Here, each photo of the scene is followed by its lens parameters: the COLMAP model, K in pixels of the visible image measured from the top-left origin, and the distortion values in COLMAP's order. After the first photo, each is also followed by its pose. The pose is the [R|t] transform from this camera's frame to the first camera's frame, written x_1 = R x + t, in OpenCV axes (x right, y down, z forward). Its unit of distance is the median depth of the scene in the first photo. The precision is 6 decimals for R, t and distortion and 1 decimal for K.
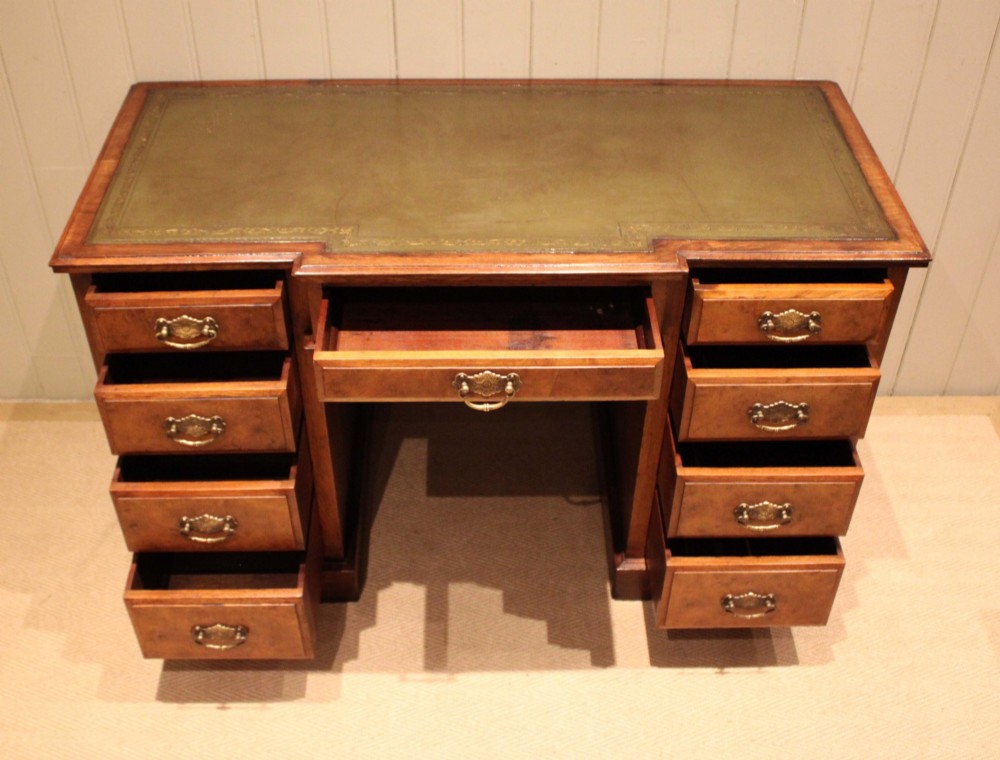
lens RADIAL K [[1169.0, 0, 500.0], [0, 1169.0, 380.0], [0, 0, 1]] dist [-0.094399, 0.022456]
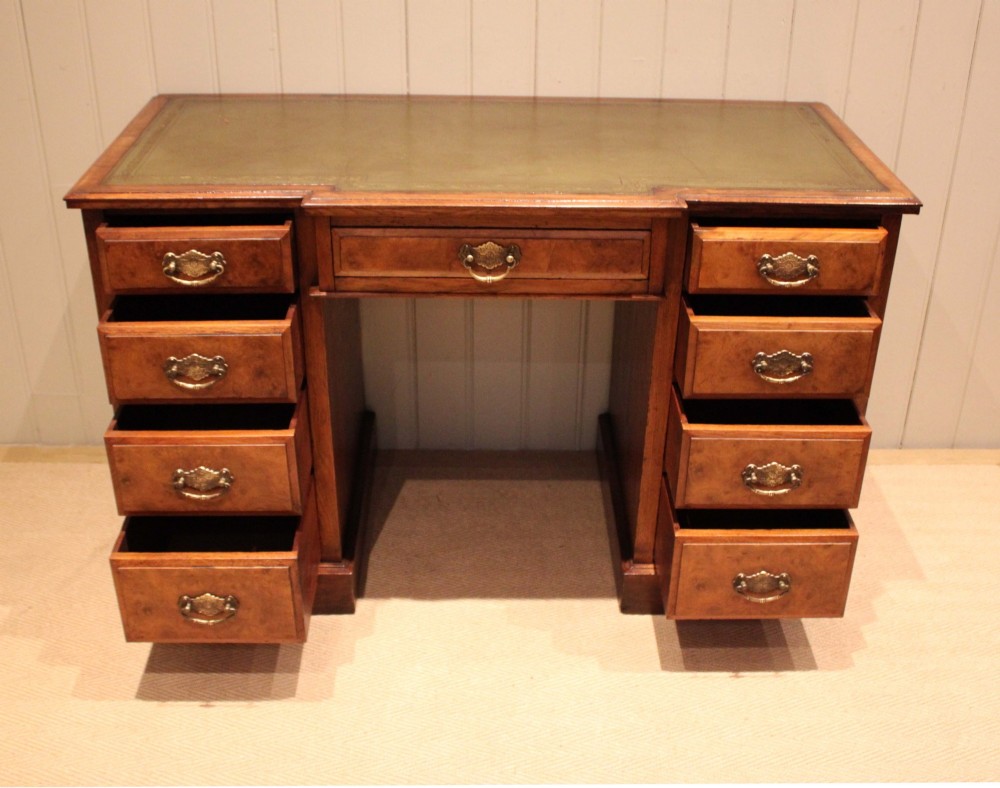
lens RADIAL K [[1195.6, 0, 535.7], [0, 1195.6, 393.9], [0, 0, 1]] dist [-0.104125, 0.046278]
pose [[0.999730, 0.004878, 0.022719, 0.004110], [-0.000022, 0.977916, -0.208999, 0.262522], [-0.023236, 0.208942, 0.977652, 0.007532]]
